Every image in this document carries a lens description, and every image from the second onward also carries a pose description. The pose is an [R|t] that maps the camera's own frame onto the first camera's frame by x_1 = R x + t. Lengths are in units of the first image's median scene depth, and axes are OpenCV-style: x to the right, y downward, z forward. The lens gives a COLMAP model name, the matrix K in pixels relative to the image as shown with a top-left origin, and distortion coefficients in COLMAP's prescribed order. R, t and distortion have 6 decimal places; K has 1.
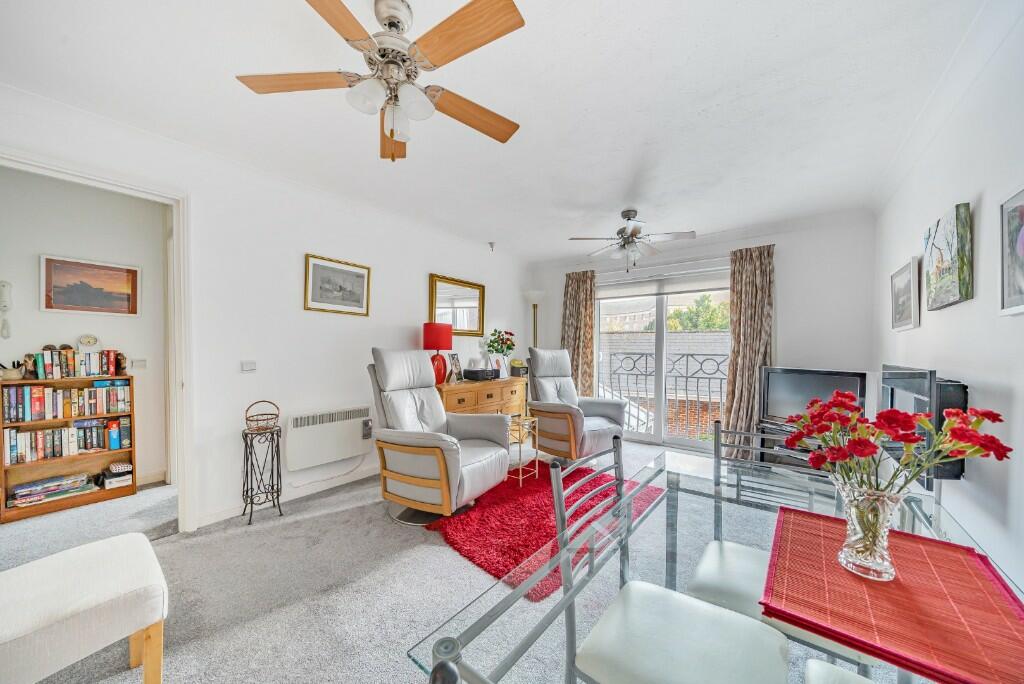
lens RADIAL K [[359.1, 0, 505.5], [0, 359.1, 351.9], [0, 0, 1]] dist [0.000038, -0.000003]
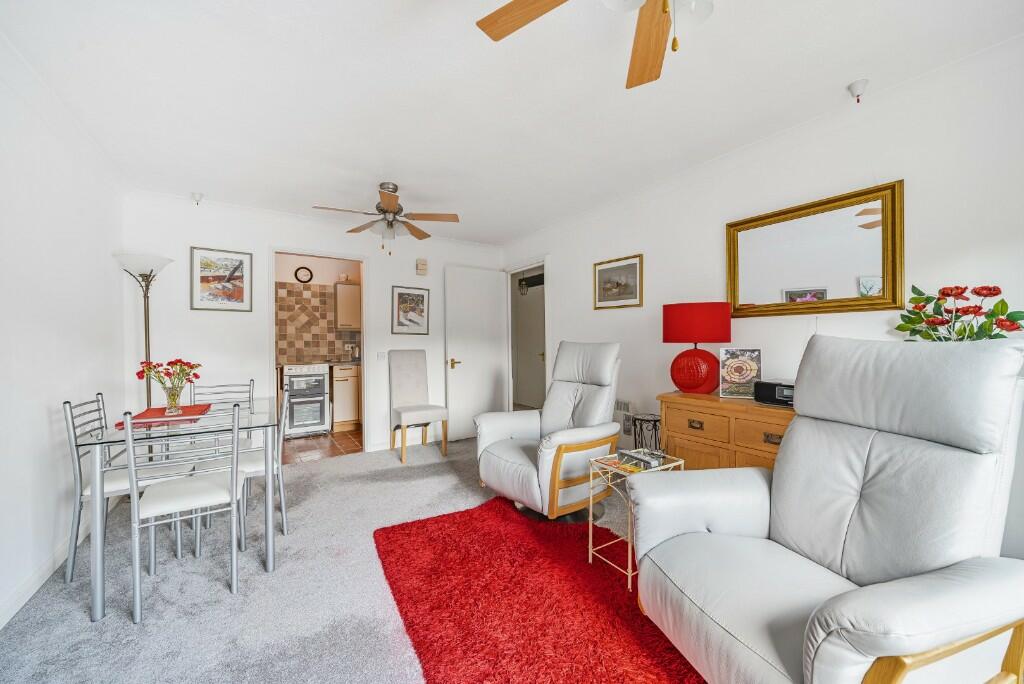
lens RADIAL K [[379.4, 0, 515.4], [0, 379.4, 341.5], [0, 0, 1]] dist [-0.000537, -0.000163]
pose [[-0.317178, 0.001178, -0.948365, 0.652389], [0.001163, 0.999999, 0.000853, -0.009404], [0.948365, -0.000833, -0.317179, 0.997639]]
